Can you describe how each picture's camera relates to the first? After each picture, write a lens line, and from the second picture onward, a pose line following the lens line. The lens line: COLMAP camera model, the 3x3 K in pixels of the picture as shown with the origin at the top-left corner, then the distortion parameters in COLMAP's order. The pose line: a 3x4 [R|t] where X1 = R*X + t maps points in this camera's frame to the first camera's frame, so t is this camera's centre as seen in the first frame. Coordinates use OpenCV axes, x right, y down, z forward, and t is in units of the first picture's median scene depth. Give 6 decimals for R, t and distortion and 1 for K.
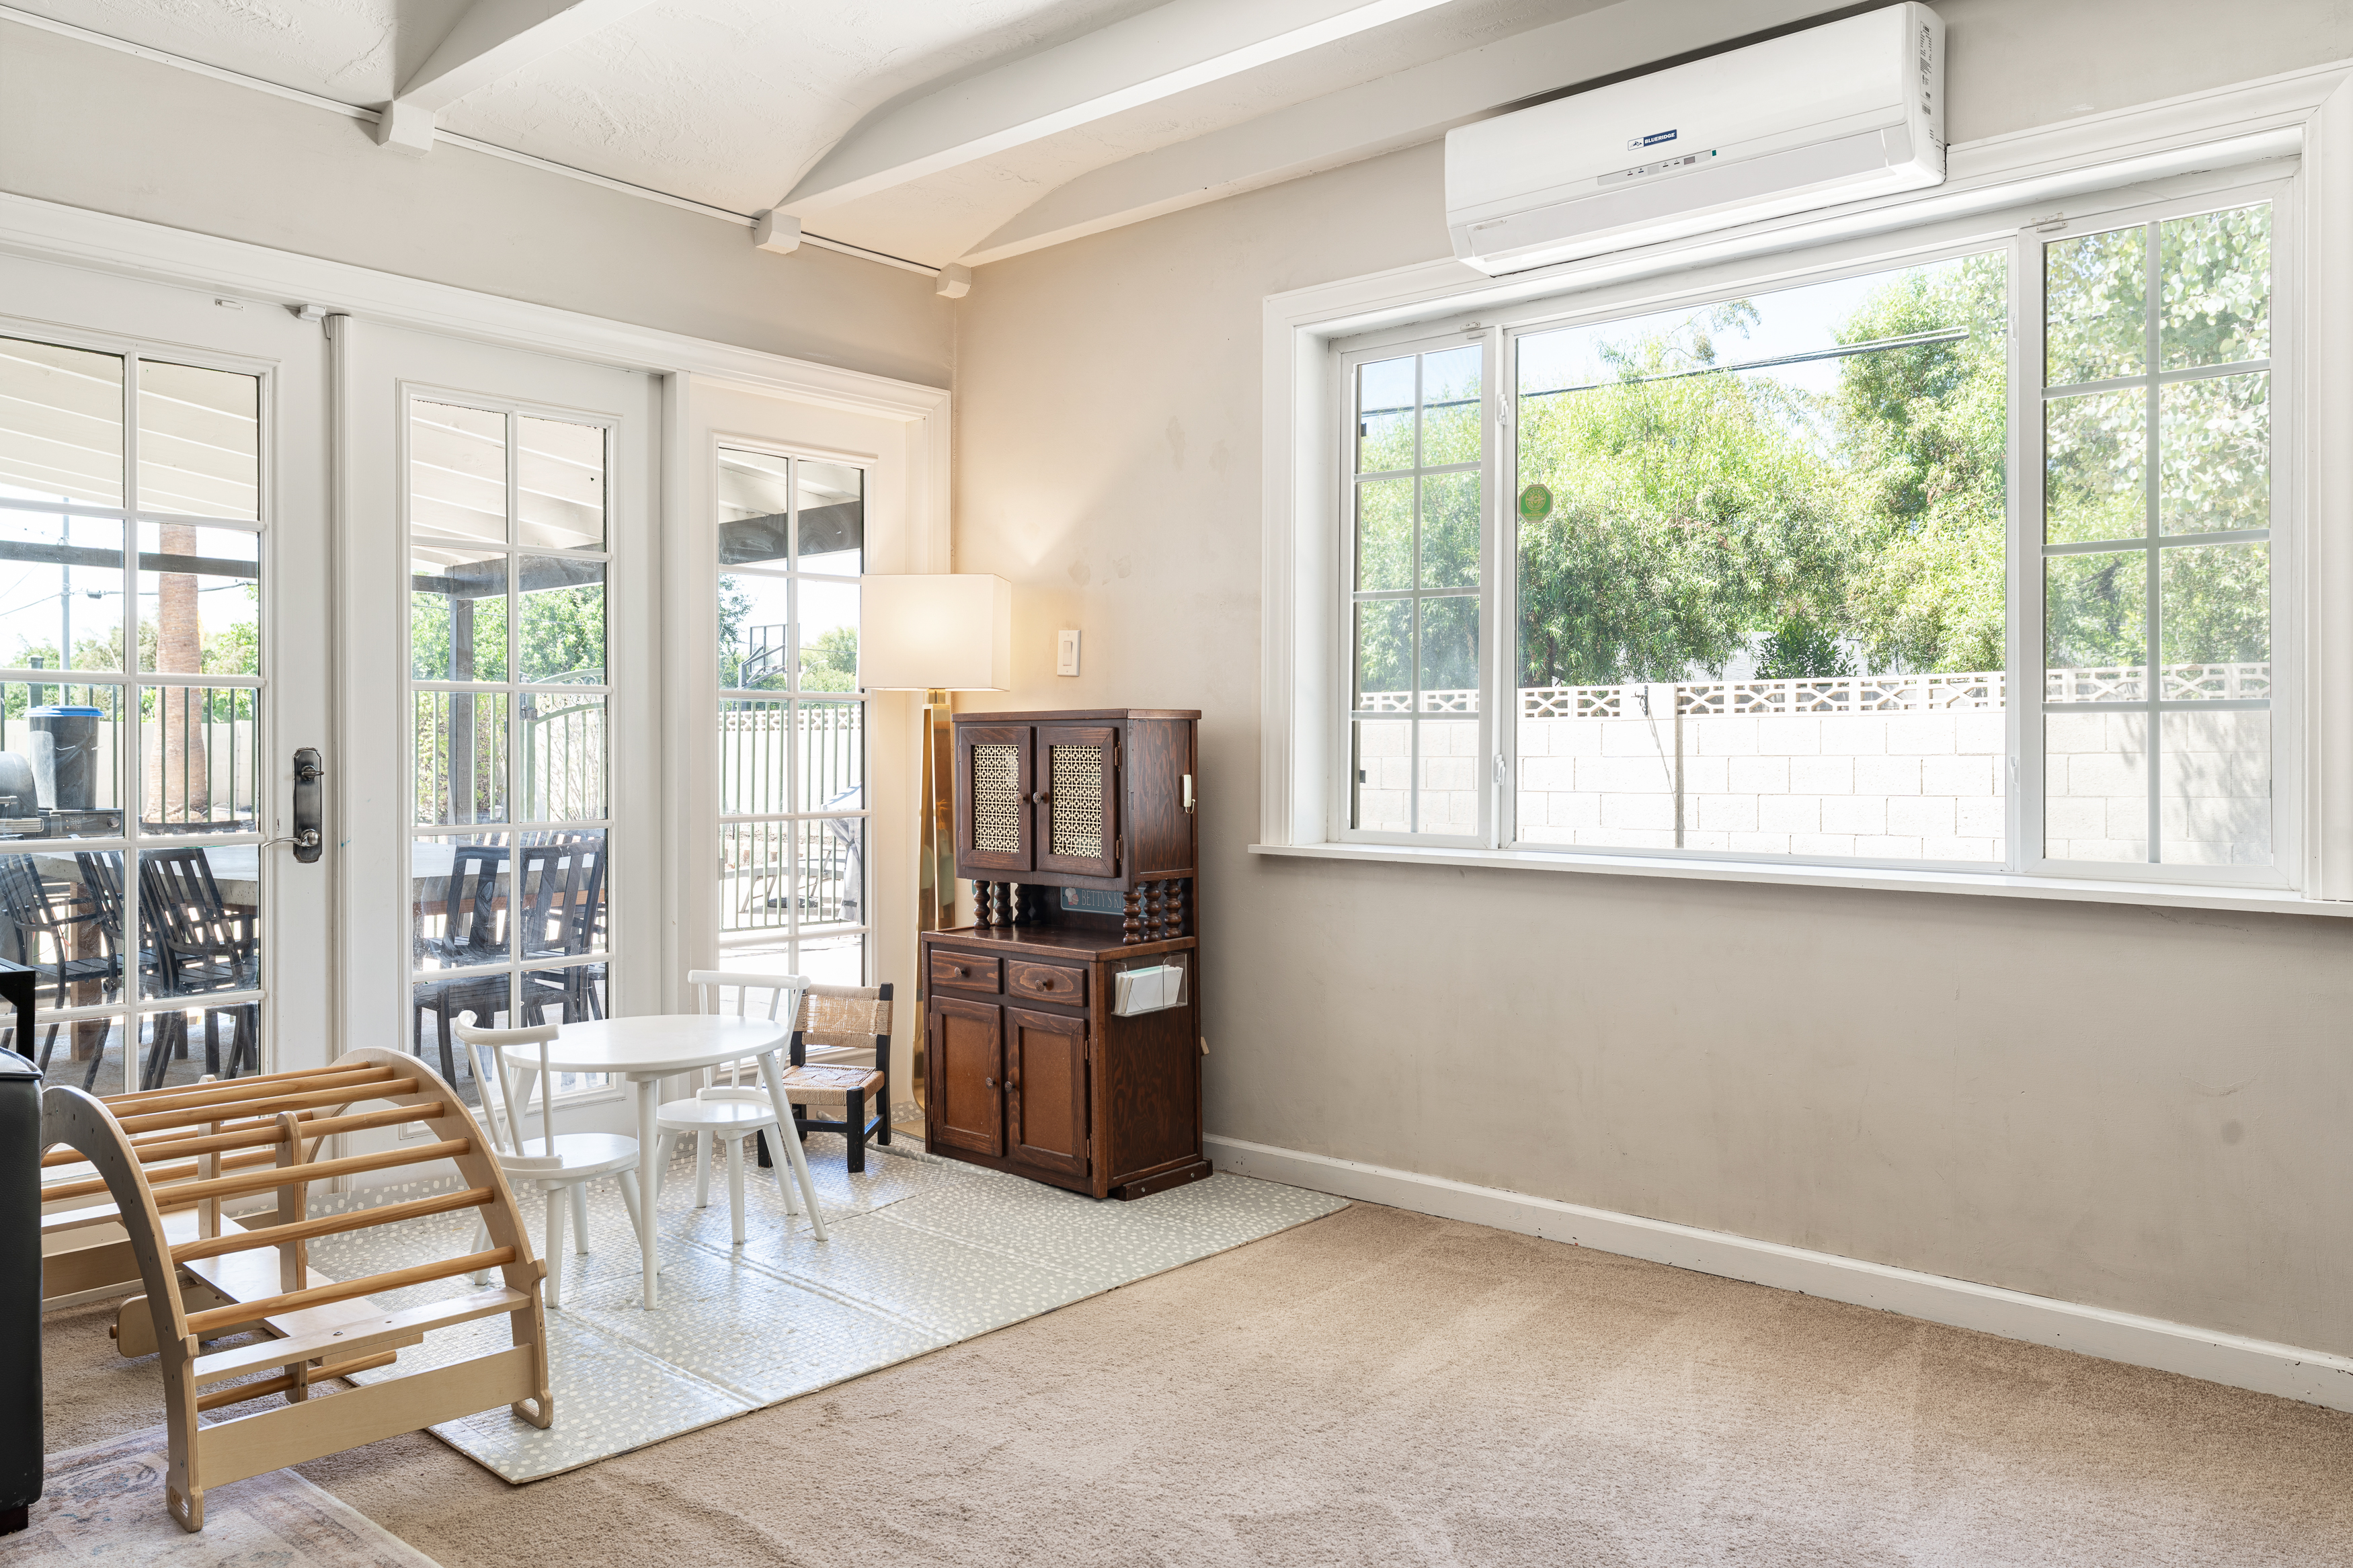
lens RADIAL K [[1694.4, 0, 1175.3], [0, 1694.4, 751.7], [0, 0, 1]] dist [0.029101, 0.000629]
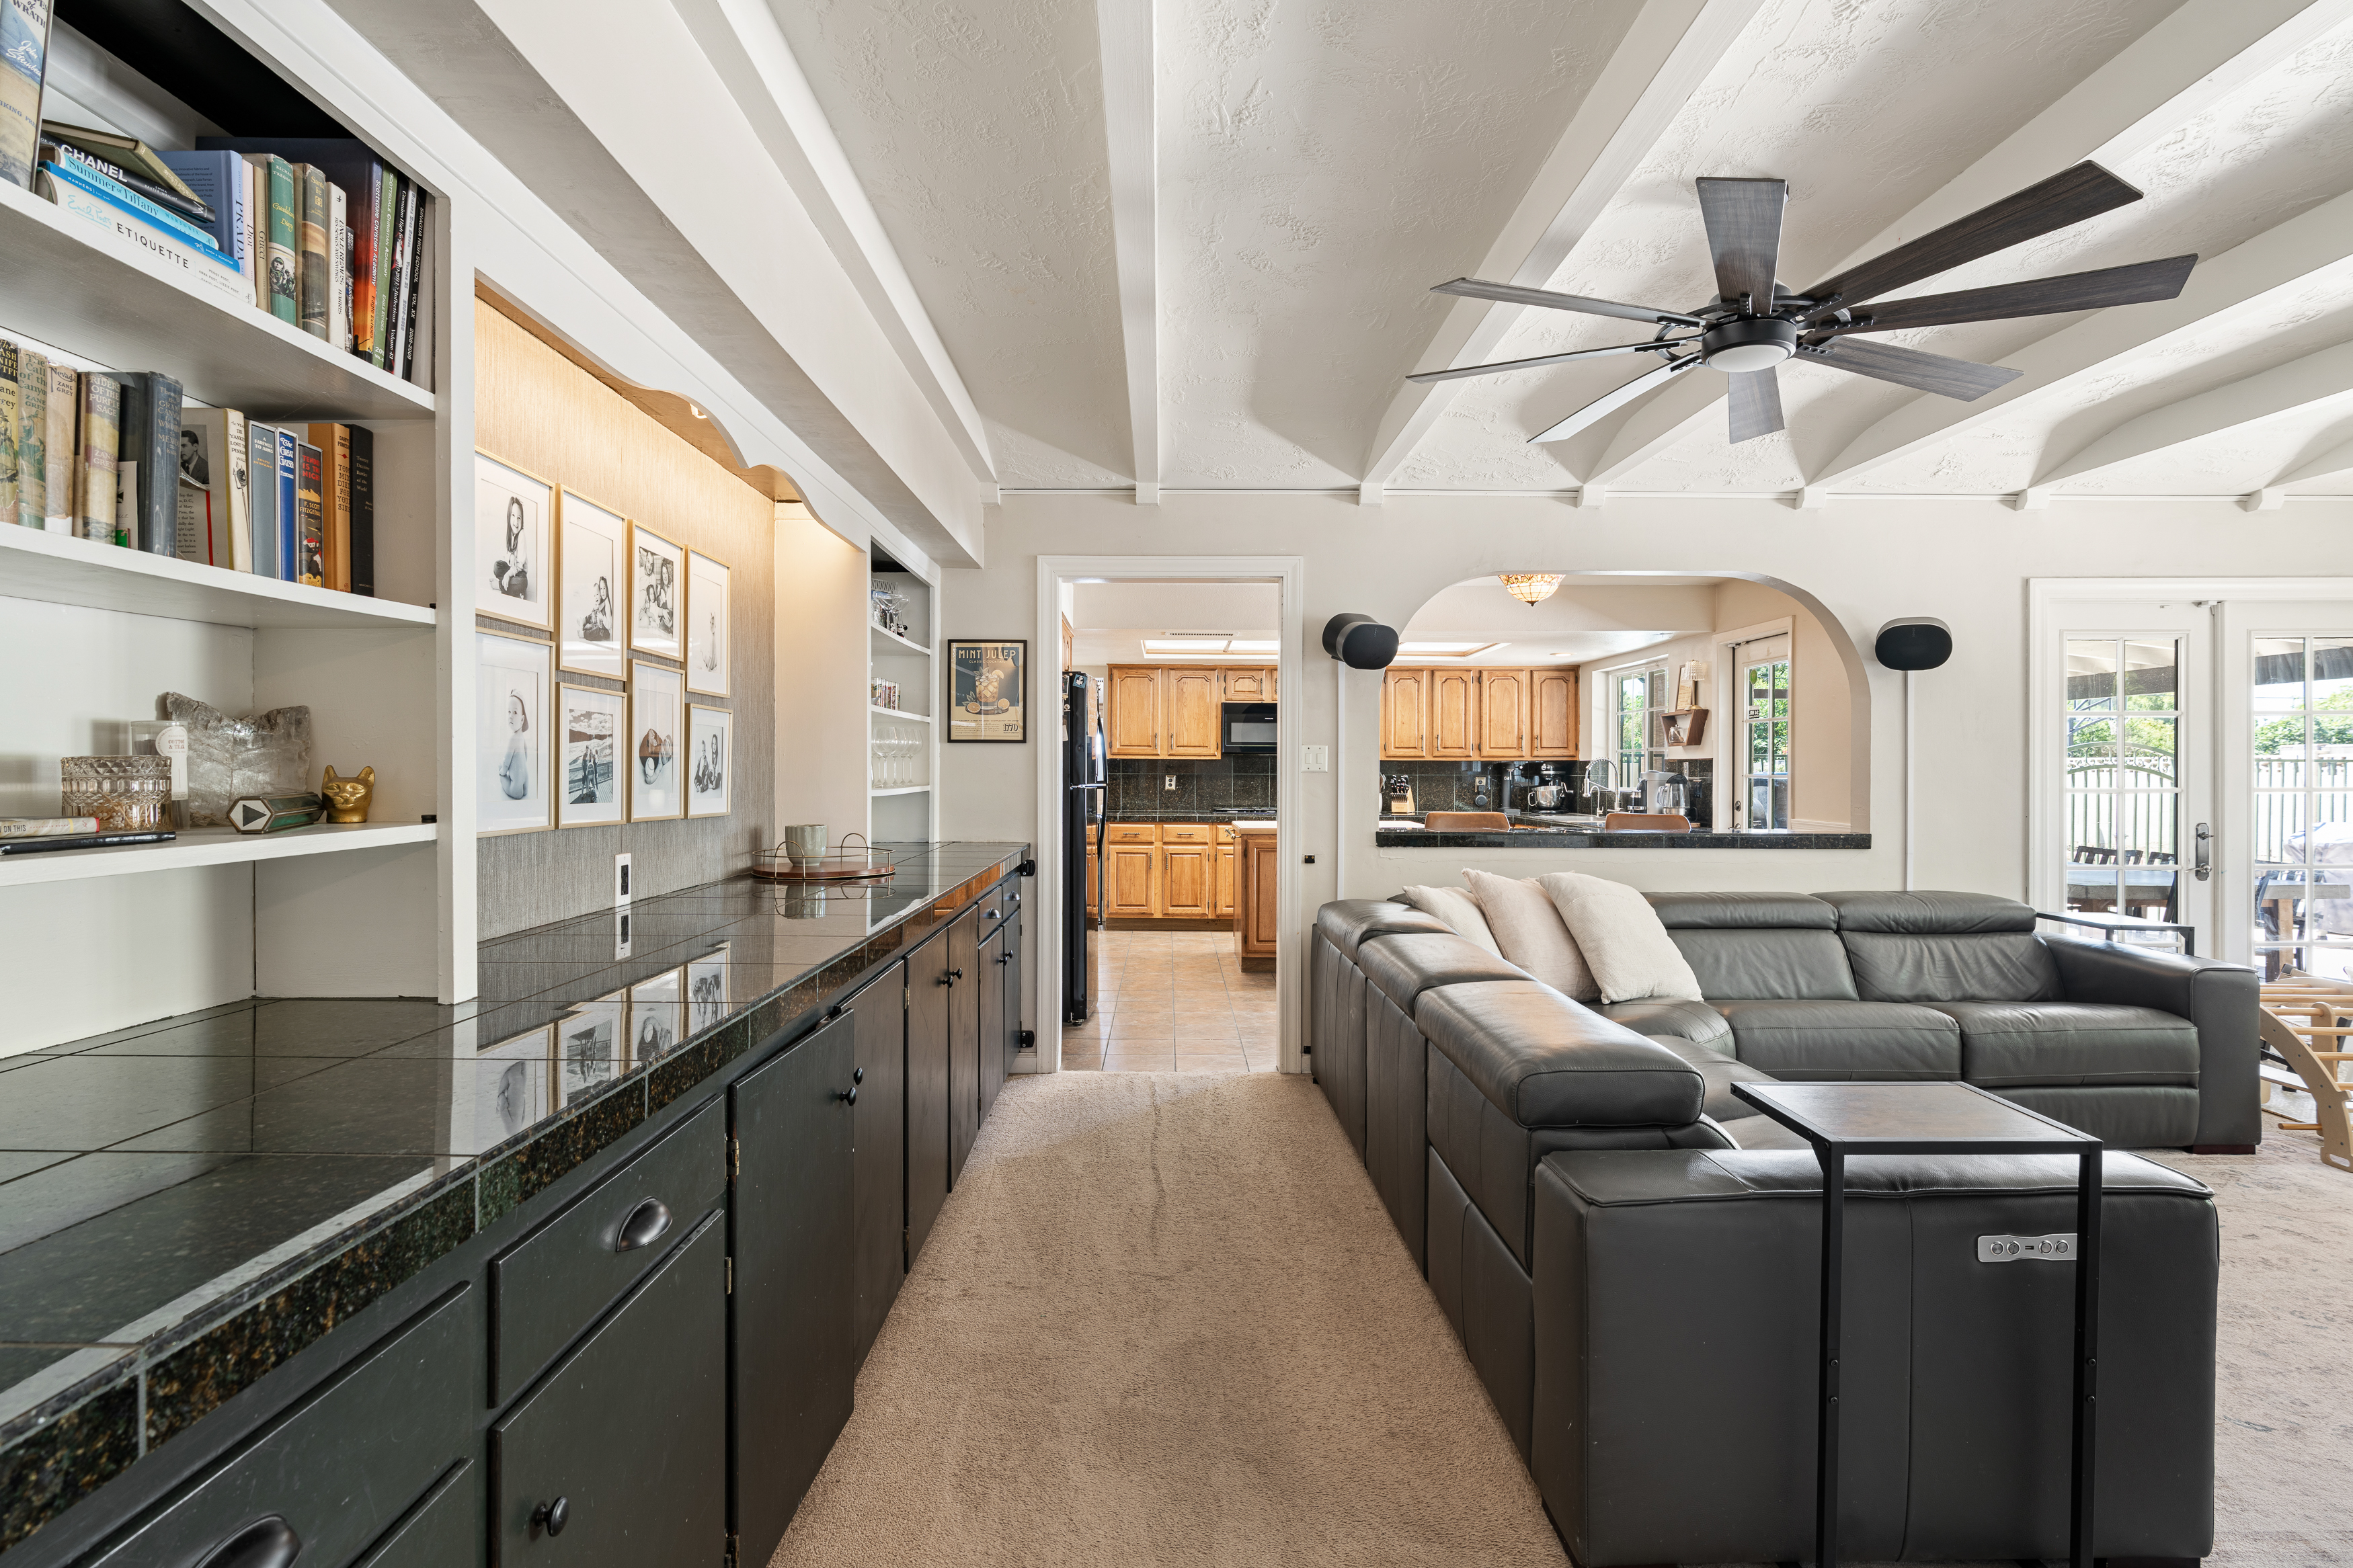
lens RADIAL K [[1218.2, 0, 1165.2], [0, 1218.2, 779.8], [0, 0, 1]] dist [-0.005200, -0.001153]
pose [[0.658594, 0.006088, -0.752474, -0.207382], [-0.000173, 0.999968, 0.007939, -0.054796], [0.752499, -0.005098, 0.658574, -0.733247]]
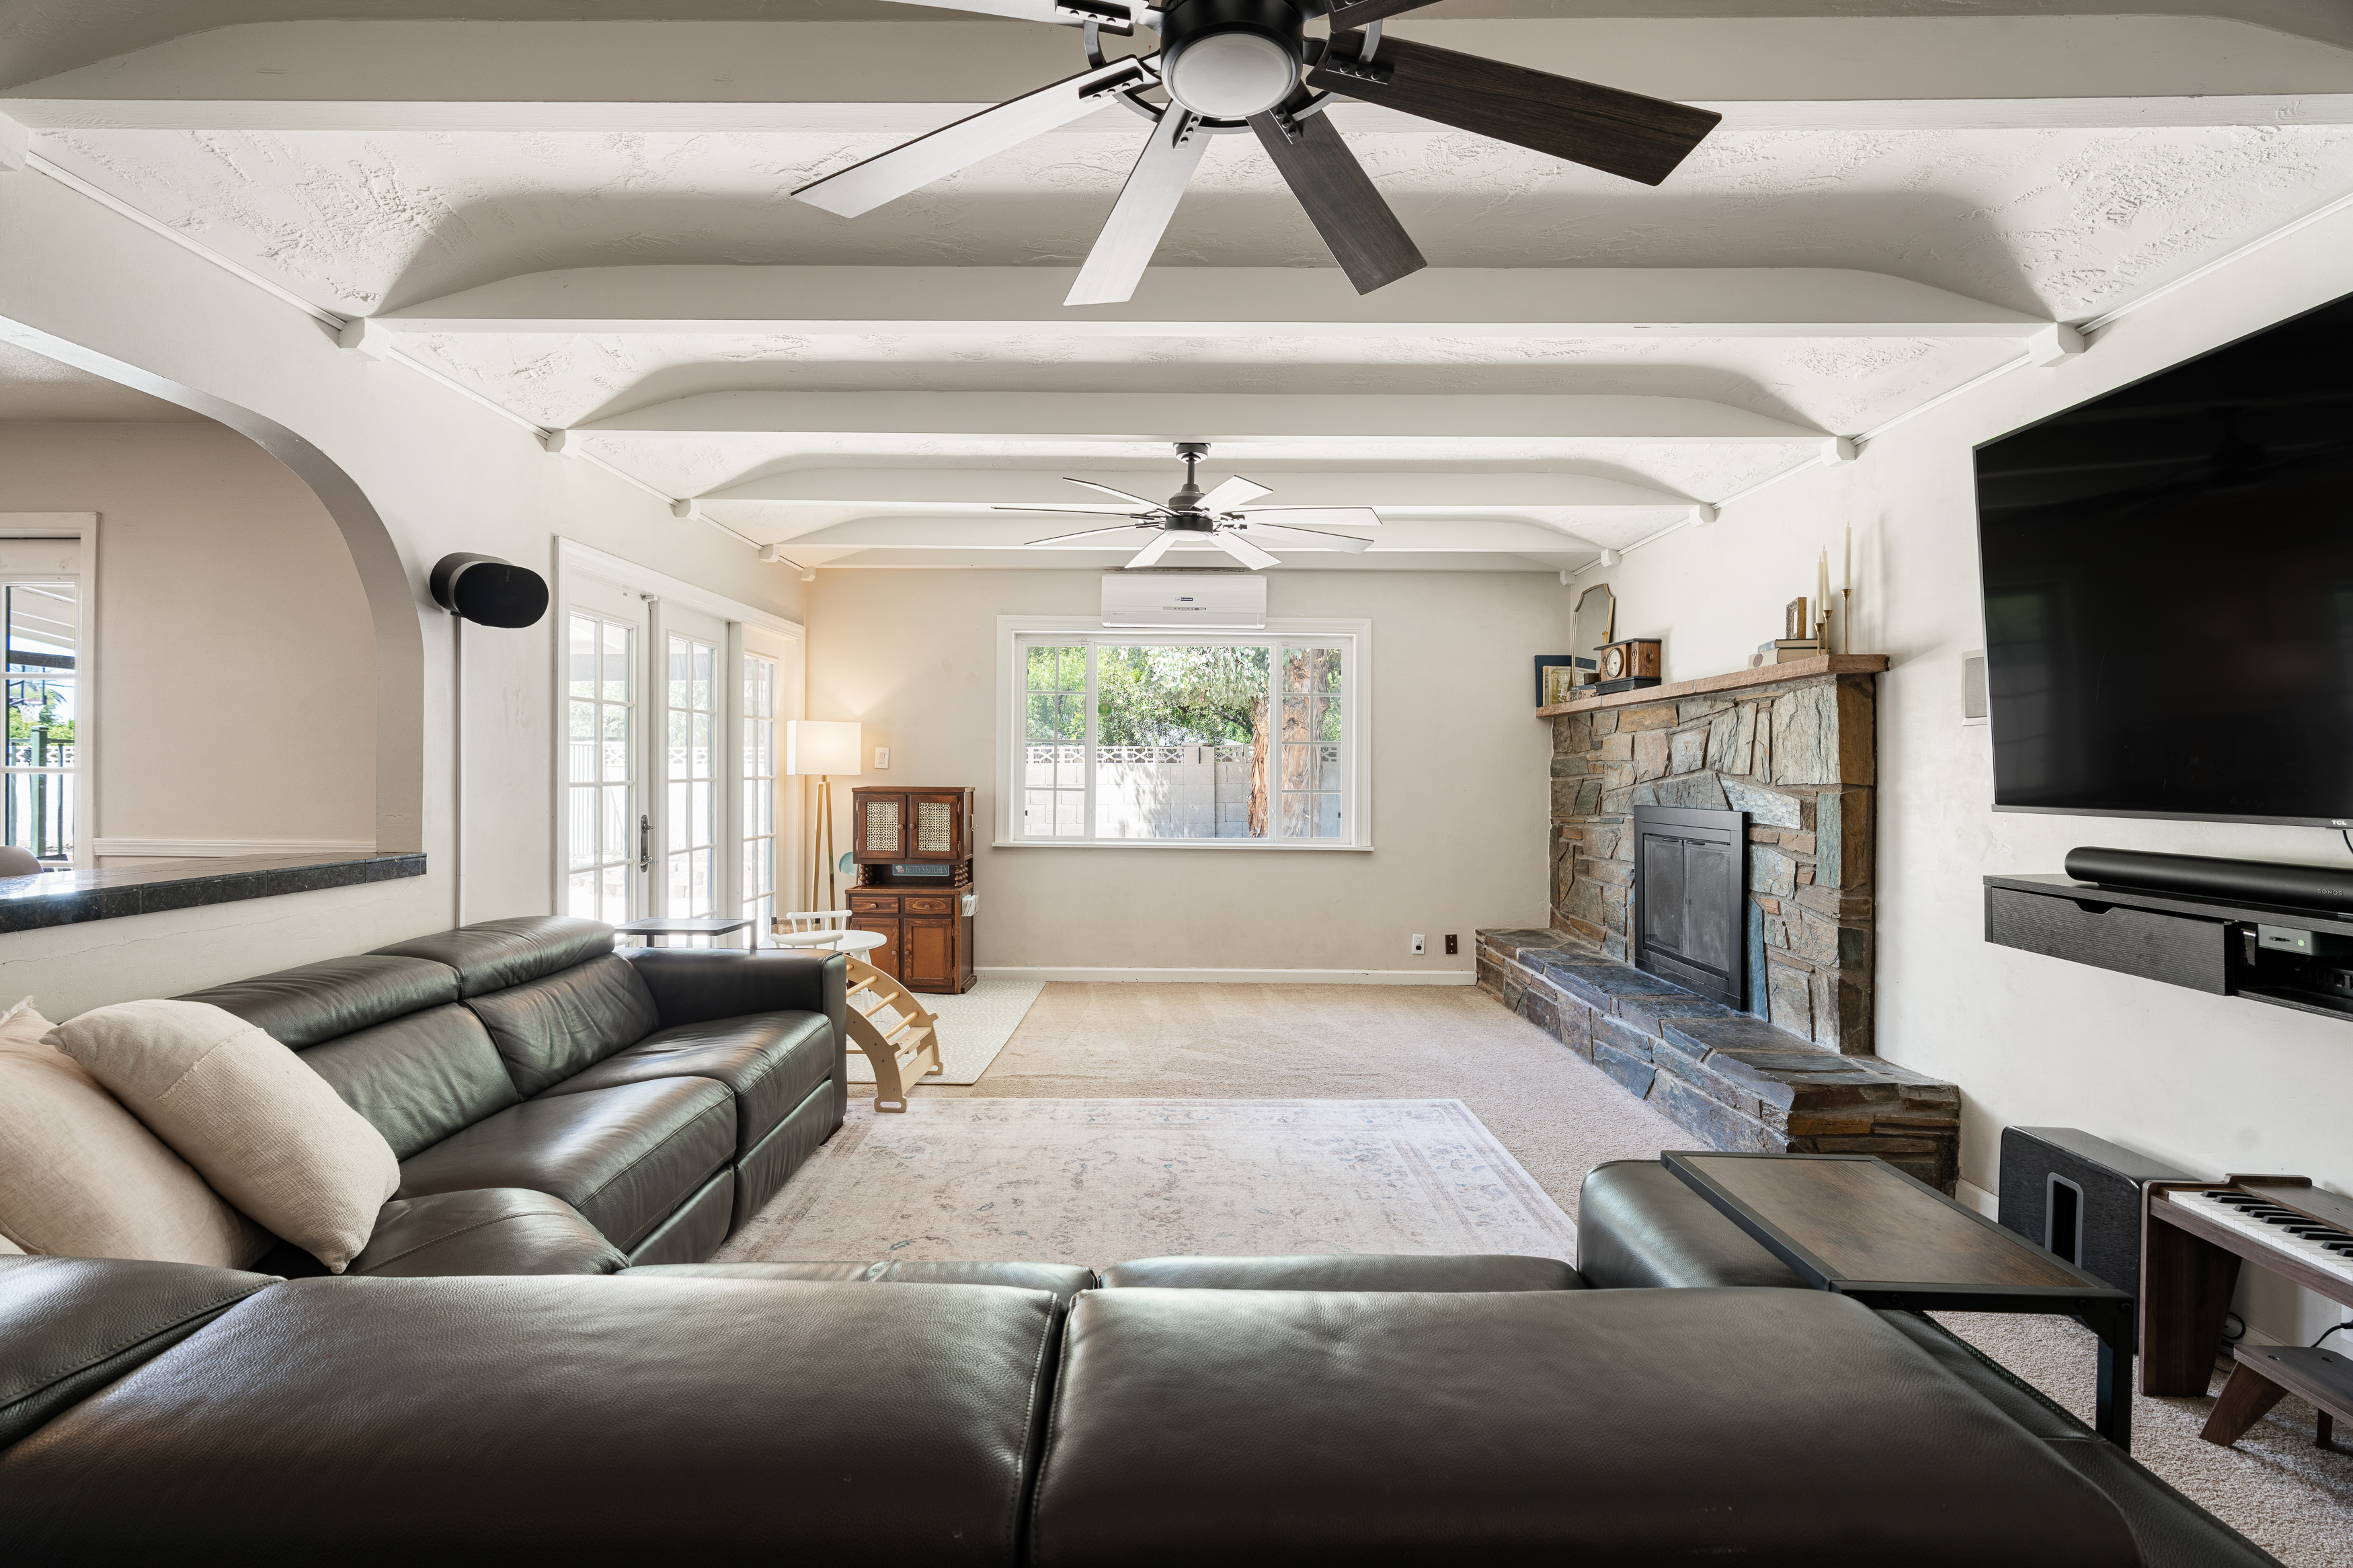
lens RADIAL K [[1066.4, 0, 1169.8], [0, 1066.4, 769.8], [0, 0, 1]] dist [-0.013325, 0.000463]
pose [[0.762936, 0.001708, 0.646472, -0.732820], [-0.005308, 0.999979, 0.003623, -0.054487], [-0.646452, -0.006196, 0.762929, -0.308172]]
